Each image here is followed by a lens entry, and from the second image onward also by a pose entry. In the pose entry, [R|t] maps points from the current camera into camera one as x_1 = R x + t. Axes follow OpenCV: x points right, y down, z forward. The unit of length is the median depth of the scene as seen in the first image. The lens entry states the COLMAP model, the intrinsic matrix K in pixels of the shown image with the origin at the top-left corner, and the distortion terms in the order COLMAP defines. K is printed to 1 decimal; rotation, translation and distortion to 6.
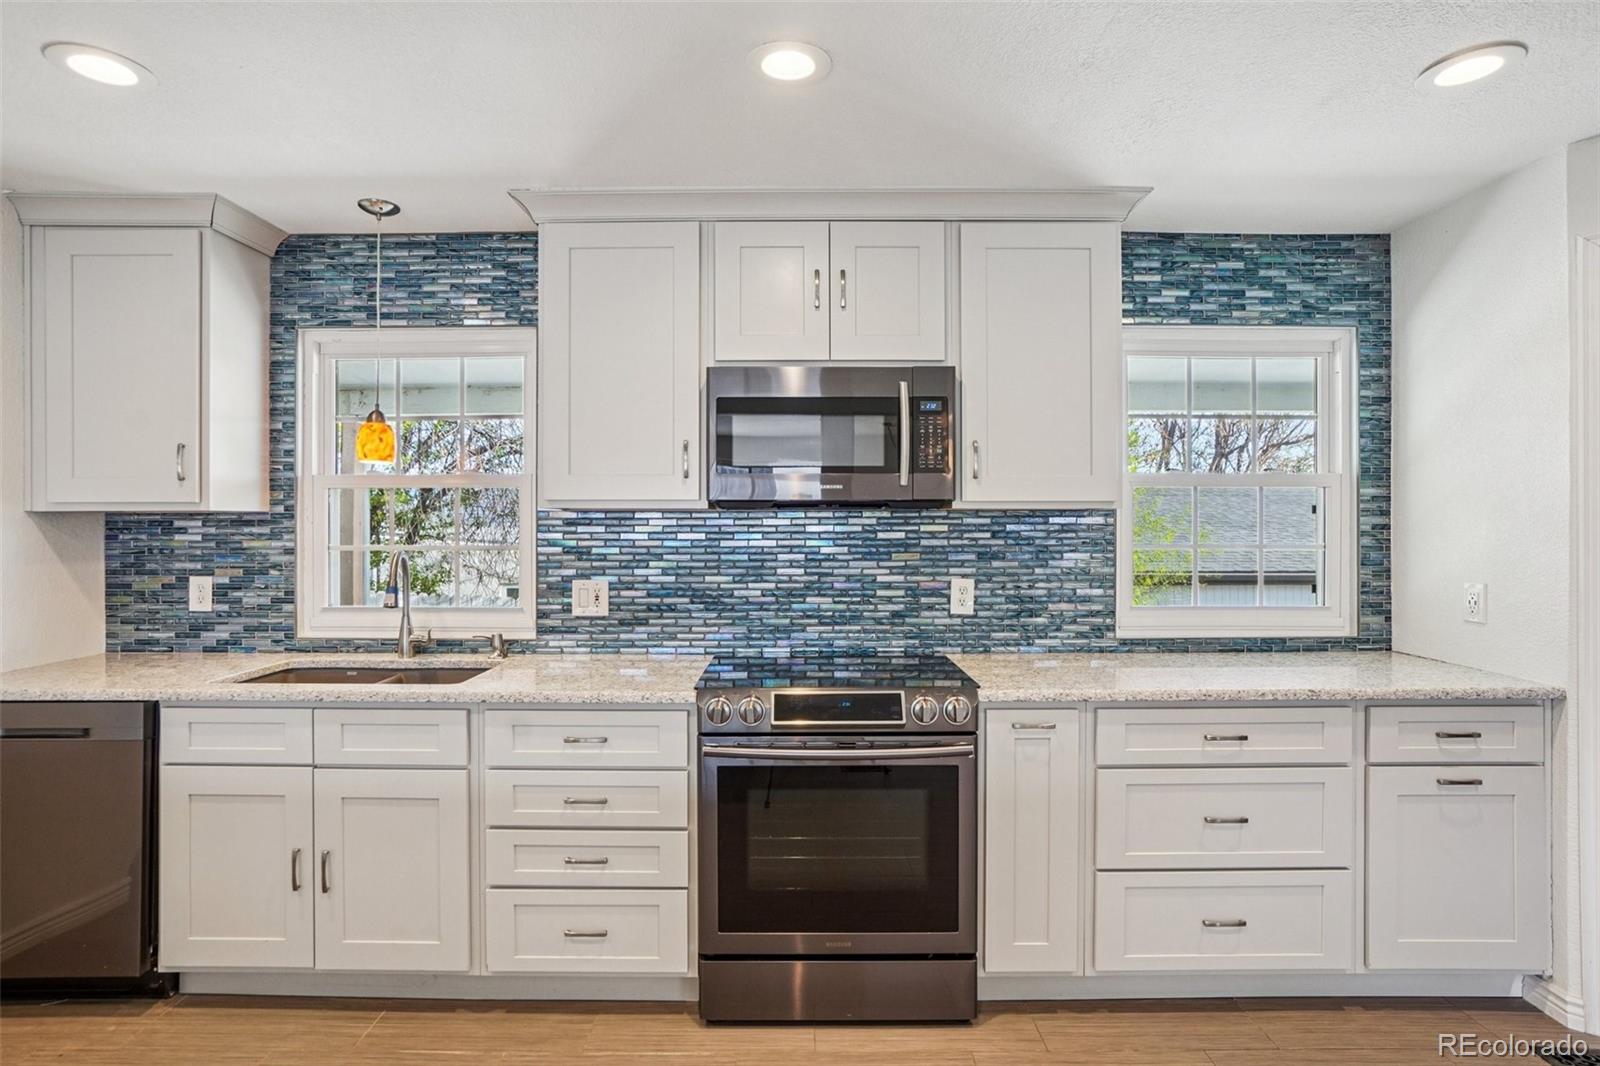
lens RADIAL K [[833.9, 0, 797.1], [0, 833.9, 526.8], [0, 0, 1]] dist [-0.014085, 0.003434]
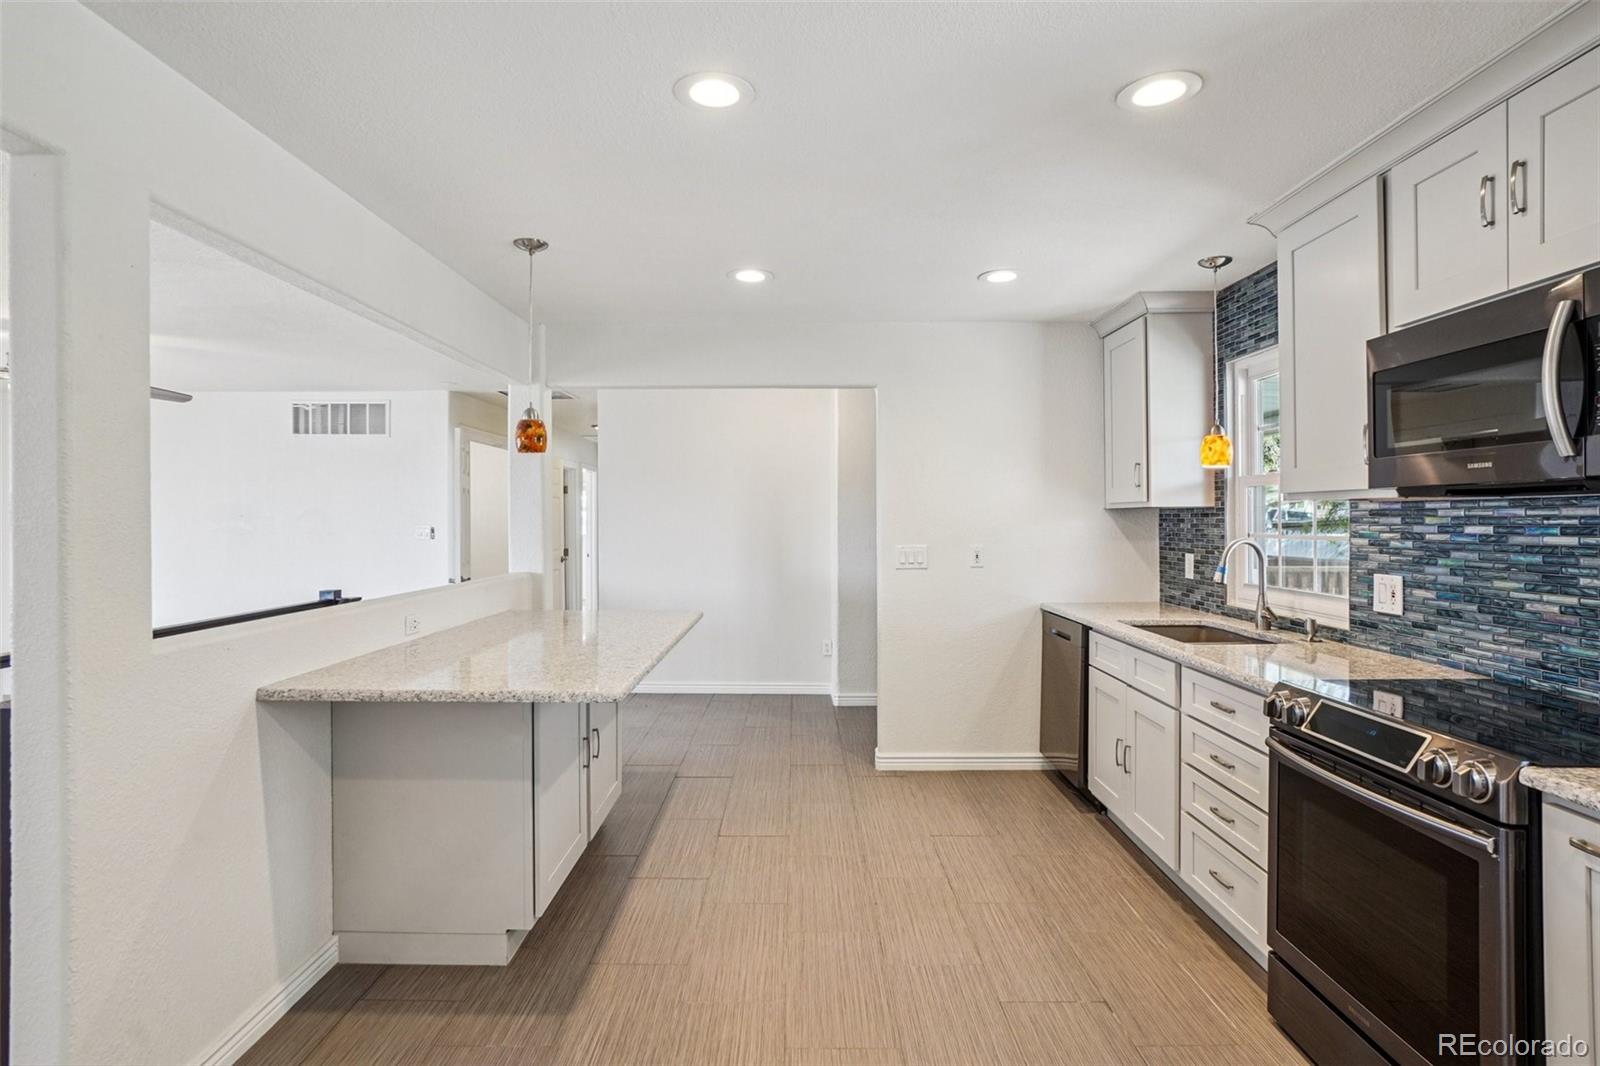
lens RADIAL K [[833.9, 0, 794.5], [0, 833.9, 525.3], [0, 0, 1]] dist [-0.014085, 0.003434]
pose [[0.001440, 0.009113, -0.999957, 0.679430], [0.004601, 0.999948, 0.009119, -0.003475], [0.999988, -0.004614, 0.001398, 0.331659]]
